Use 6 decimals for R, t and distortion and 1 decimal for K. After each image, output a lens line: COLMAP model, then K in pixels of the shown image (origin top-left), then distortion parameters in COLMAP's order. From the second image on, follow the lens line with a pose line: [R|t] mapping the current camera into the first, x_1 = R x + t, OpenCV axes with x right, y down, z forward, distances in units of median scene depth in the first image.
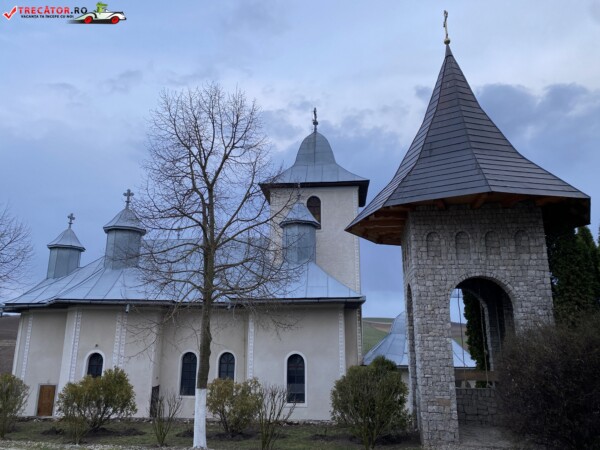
lens RADIAL K [[452.0, 0, 297.1], [0, 452.0, 222.3], [0, 0, 1]] dist [0.004863, 0.006755]
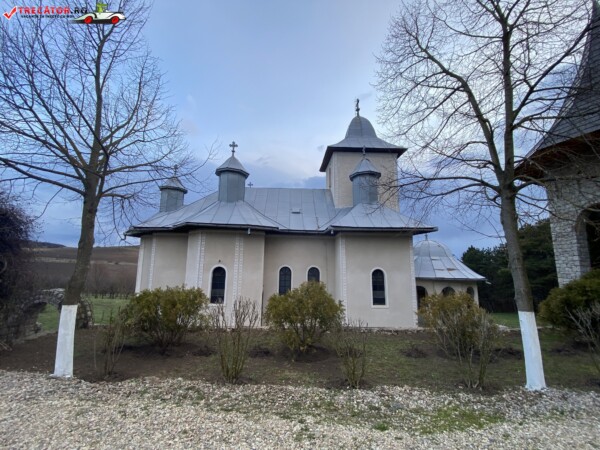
lens RADIAL K [[240.4, 0, 296.9], [0, 240.4, 225.0], [0, 0, 1]] dist [0.035633, -0.029539]
pose [[0.991131, 0.031541, 0.129090, -0.277696], [-0.044286, 0.994290, 0.097085, 0.086451], [-0.125291, -0.101940, 0.986869, 0.286130]]
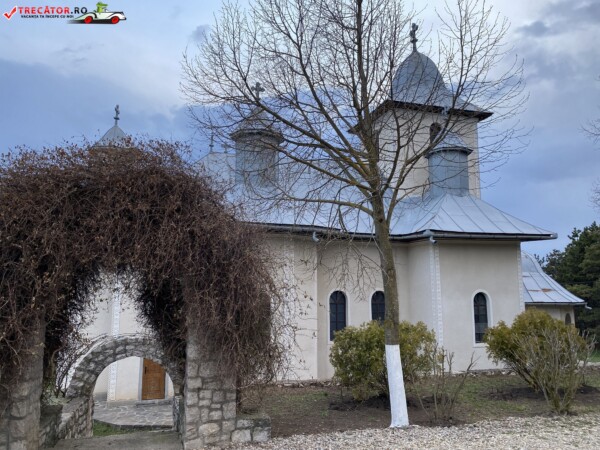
lens RADIAL K [[456.0, 0, 297.7], [0, 456.0, 224.1], [0, 0, 1]] dist [0.045921, -0.046055]
pose [[0.920022, 0.044479, 0.389334, -0.600935], [-0.094391, 0.989438, 0.110015, 0.070242], [-0.380328, -0.137966, 0.914503, 0.249624]]
